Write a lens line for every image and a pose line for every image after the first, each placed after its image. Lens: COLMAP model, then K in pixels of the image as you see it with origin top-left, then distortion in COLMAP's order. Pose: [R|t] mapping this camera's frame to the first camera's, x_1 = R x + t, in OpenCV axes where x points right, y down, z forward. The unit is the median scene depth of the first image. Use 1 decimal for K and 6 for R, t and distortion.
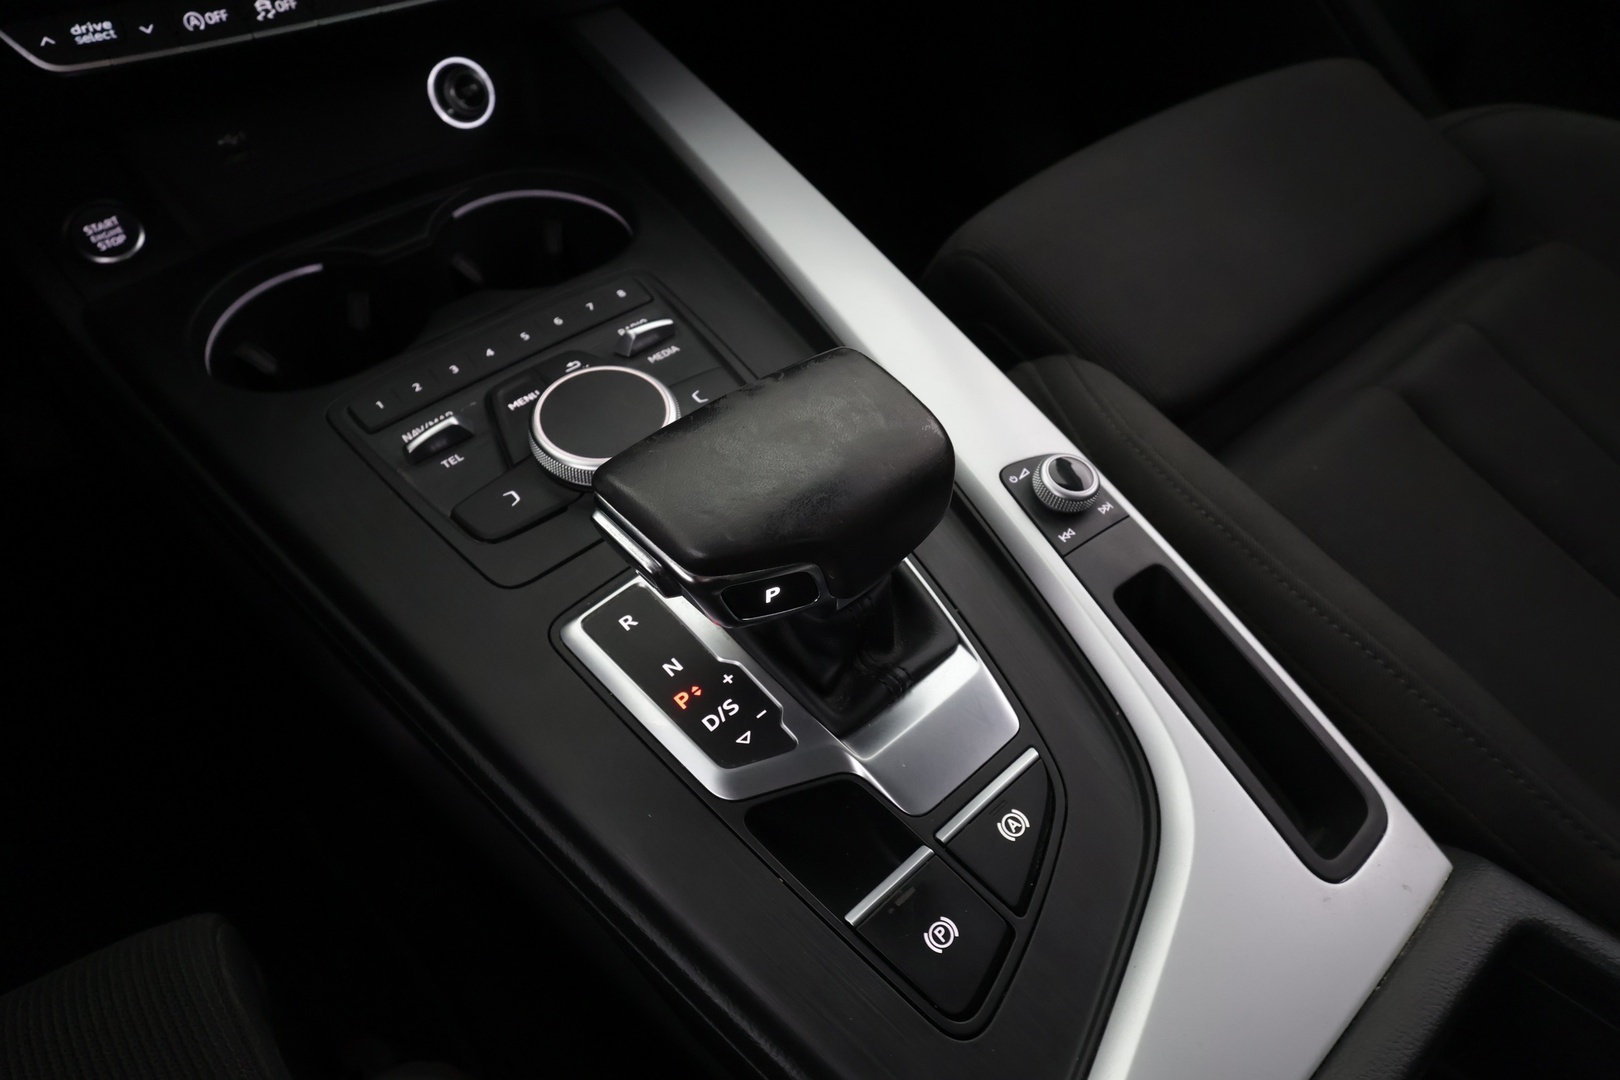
lens RADIAL K [[1010.0, 0, 807.2], [0, 1010.0, 545.1], [0, 0, 1]] dist [0.009493, -0.001062]
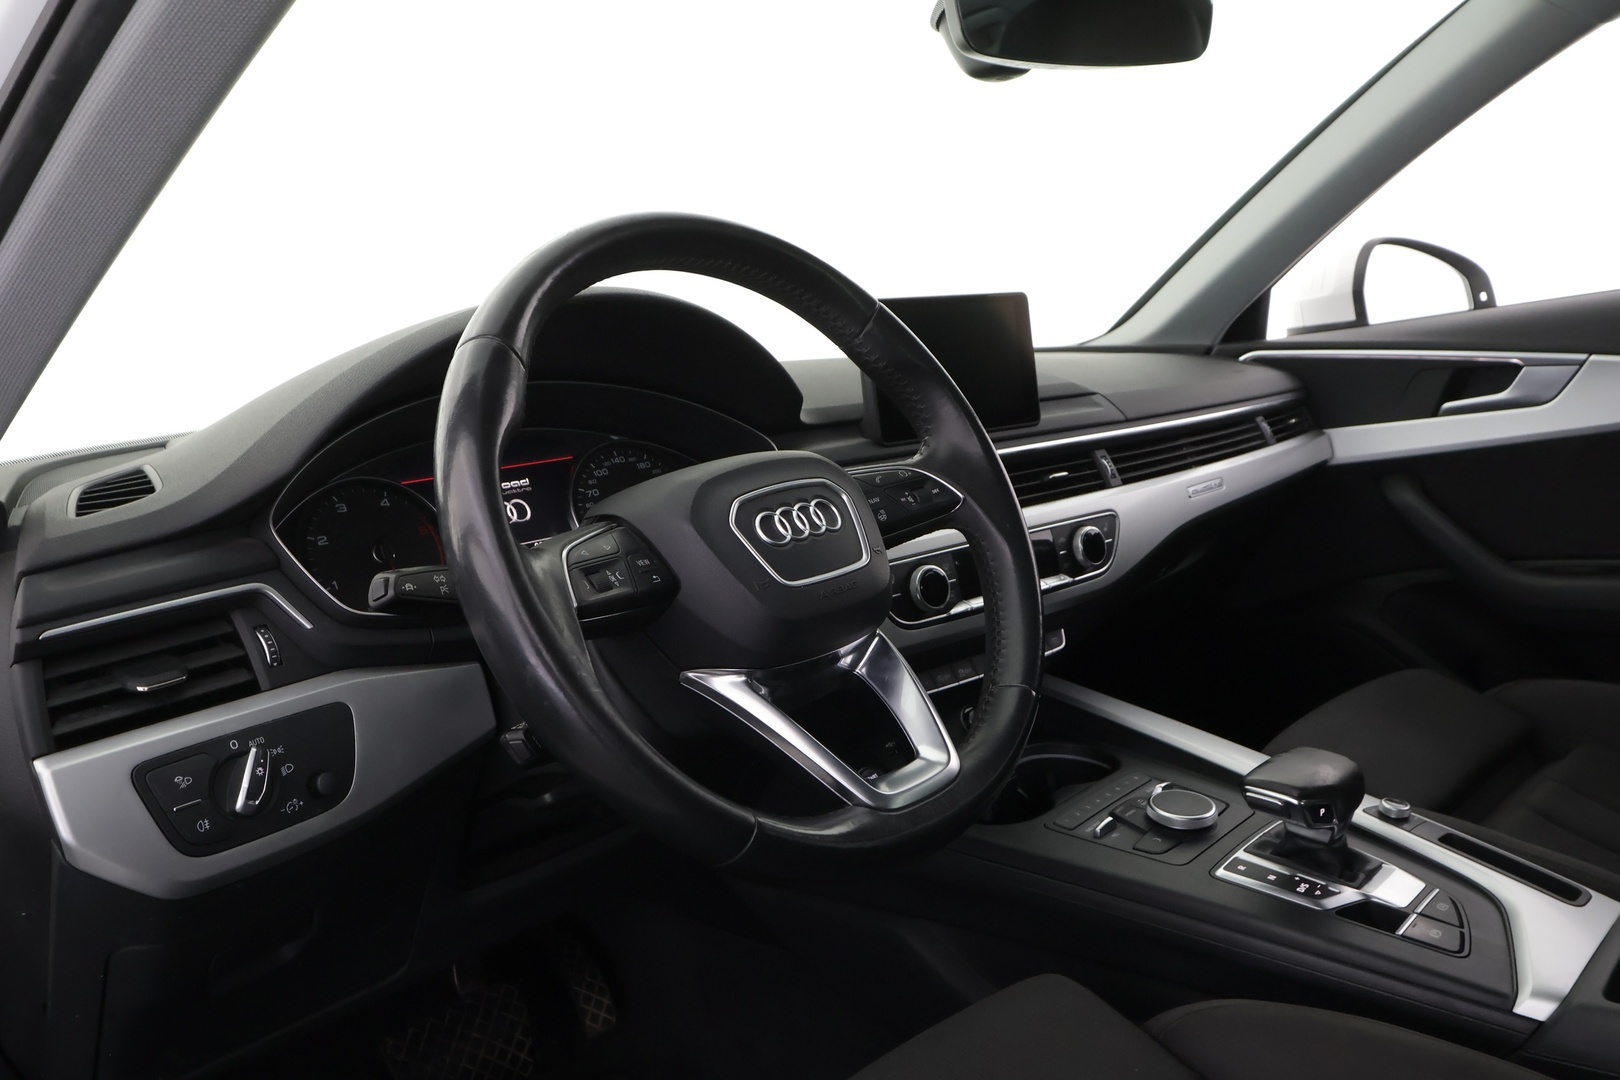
lens RADIAL K [[1340.9, 0, 808.7], [0, 1340.9, 536.9], [0, 0, 1]] dist [0.010607, 0.002108]
pose [[0.992724, -0.086132, 0.084149, -1.071554], [0.119693, 0.782242, -0.611369, 0.977194], [-0.013167, 0.616992, 0.786859, -1.471749]]
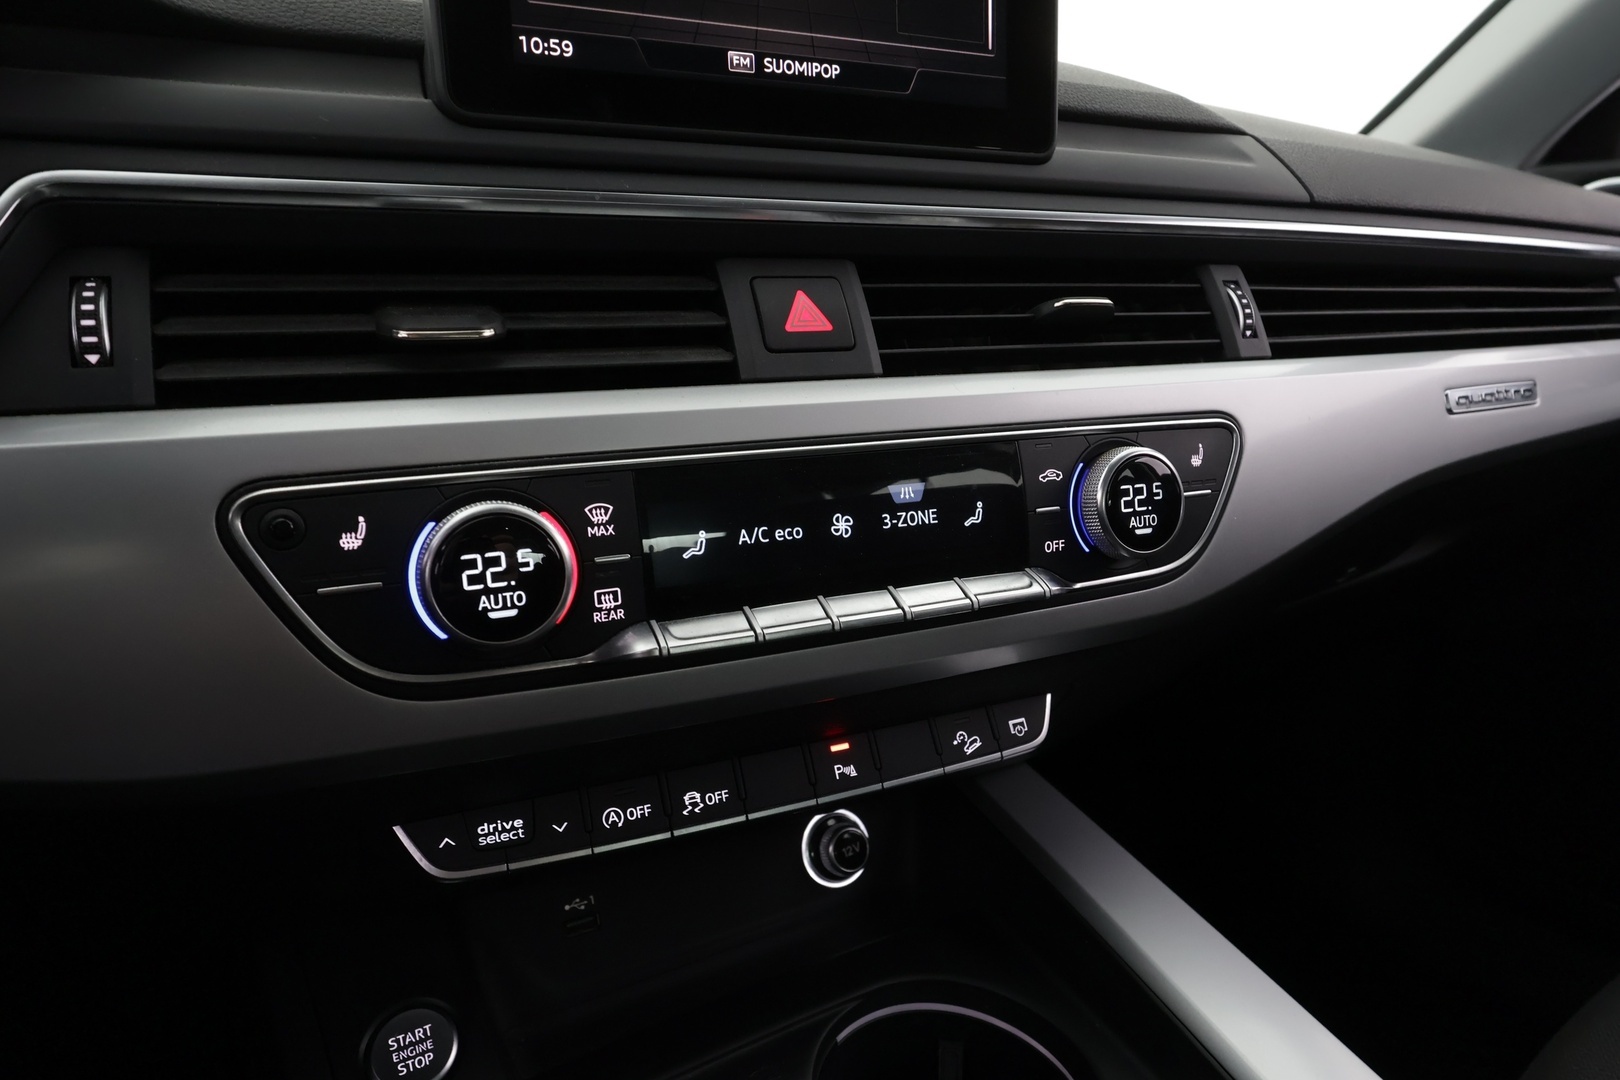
lens RADIAL K [[1010.0, 0, 812.7], [0, 1010.0, 533.4], [0, 0, 1]] dist [0.009493, -0.001062]
pose [[0.985382, 0.039629, -0.165686, -0.309688], [-0.124319, 0.832233, -0.540309, -0.277247], [0.116477, 0.553008, 0.824994, 0.212955]]
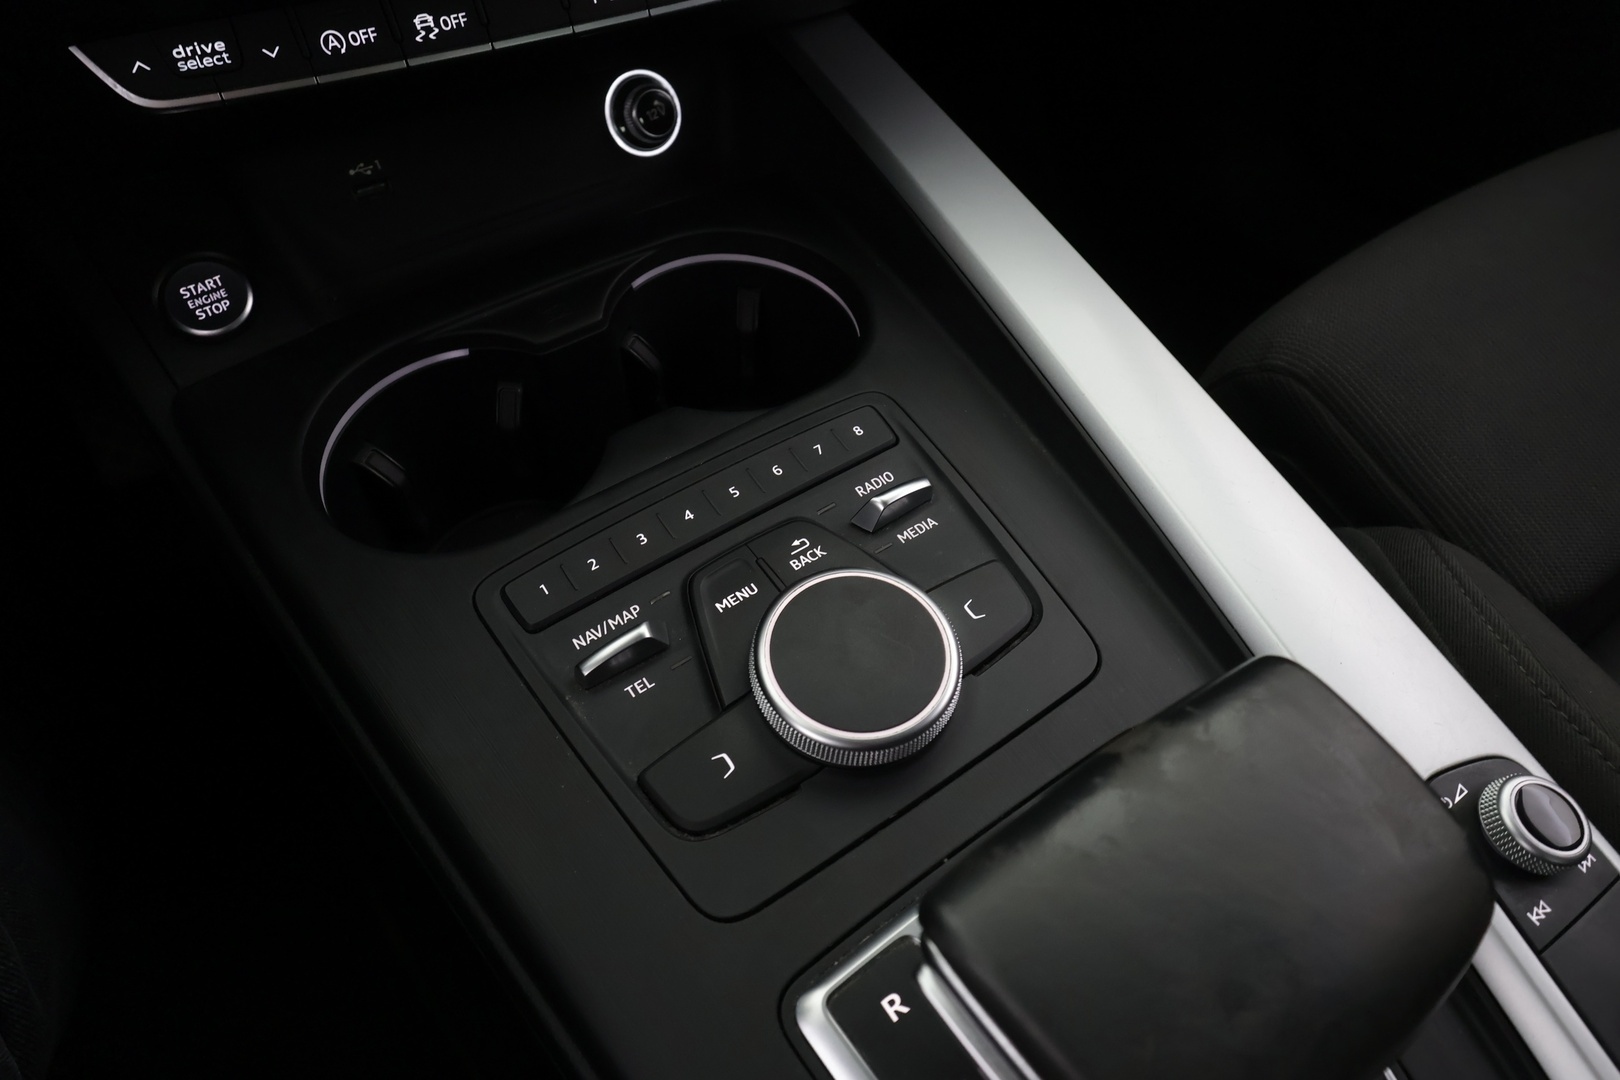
lens RADIAL K [[1010.0, 0, 809.9], [0, 1010.0, 549.2], [0, 0, 1]] dist [0.009493, -0.001062]
pose [[0.994175, 0.087363, -0.063109, -0.174437], [-0.084158, 0.995106, 0.051781, -0.209514], [0.067324, -0.046168, 0.996662, 0.262216]]
